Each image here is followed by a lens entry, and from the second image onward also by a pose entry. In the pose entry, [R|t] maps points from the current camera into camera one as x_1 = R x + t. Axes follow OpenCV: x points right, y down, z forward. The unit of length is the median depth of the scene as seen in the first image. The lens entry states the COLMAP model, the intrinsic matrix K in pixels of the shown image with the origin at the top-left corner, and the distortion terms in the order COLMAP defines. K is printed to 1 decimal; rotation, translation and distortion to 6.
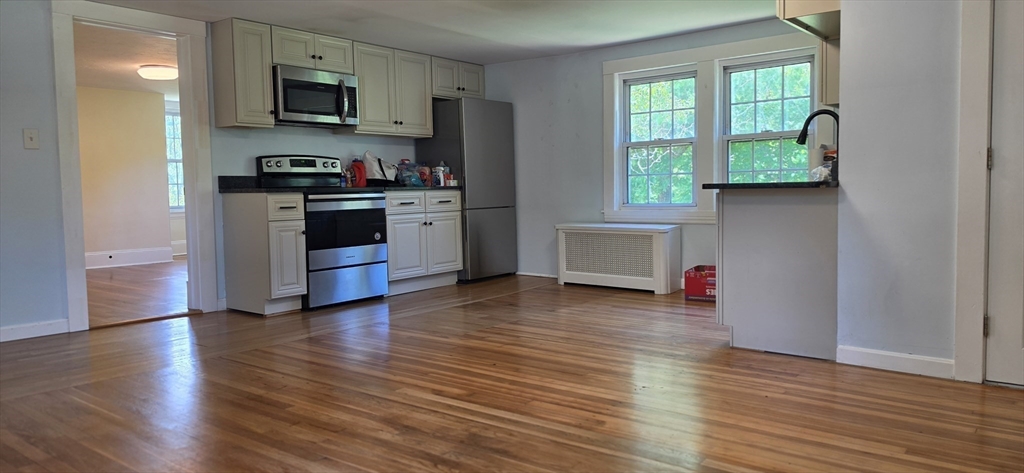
lens RADIAL K [[710.1, 0, 518.2], [0, 710.1, 226.4], [0, 0, 1]] dist [0.127514, -0.191401]
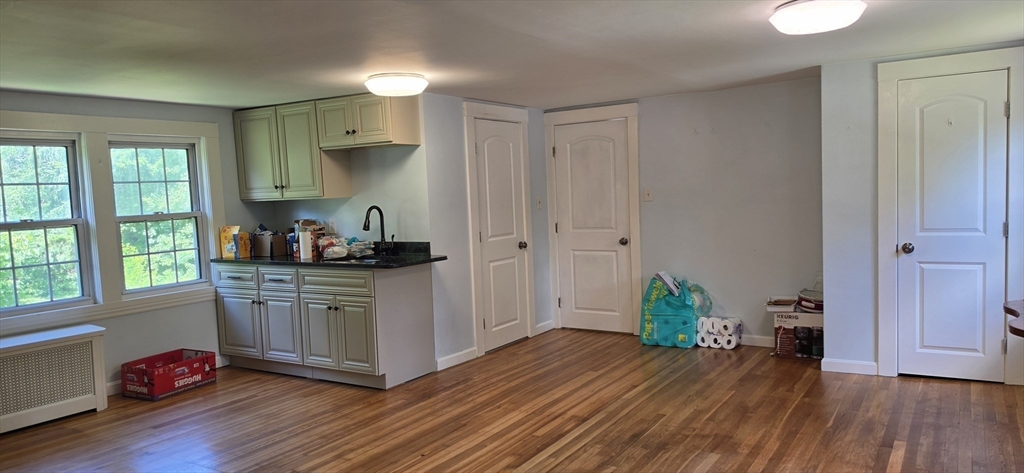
lens RADIAL K [[710.1, 0, 518.2], [0, 710.1, 226.4], [0, 0, 1]] dist [0.127514, -0.191401]
pose [[-0.114811, -0.024125, 0.993094, -0.644316], [0.095653, 0.994791, 0.035225, -0.093475], [-0.988771, 0.099036, -0.111905, 0.574615]]
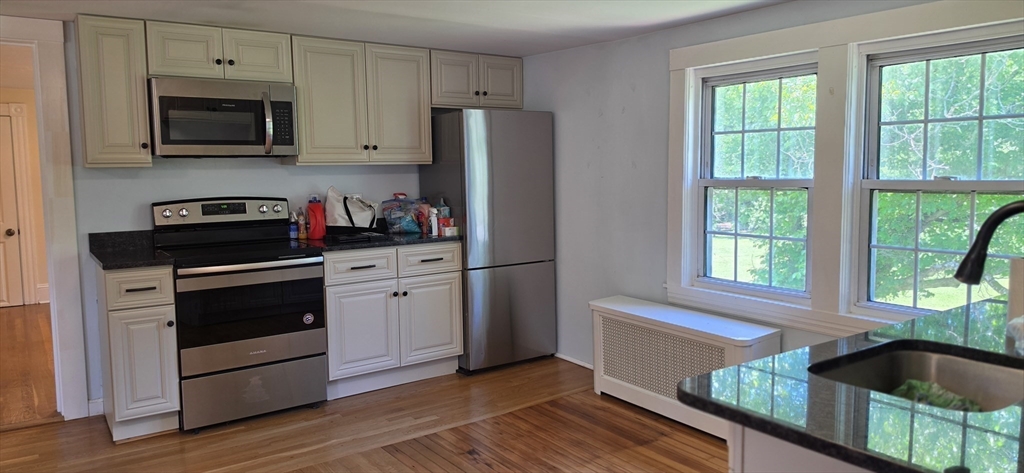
lens RADIAL K [[710.1, 0, 518.2], [0, 710.1, 226.4], [0, 0, 1]] dist [0.127514, -0.191401]
pose [[0.960653, 0.033155, -0.275764, 0.176074], [-0.023175, 0.998956, 0.039369, -0.101511], [0.276781, -0.031429, 0.960419, 0.369863]]
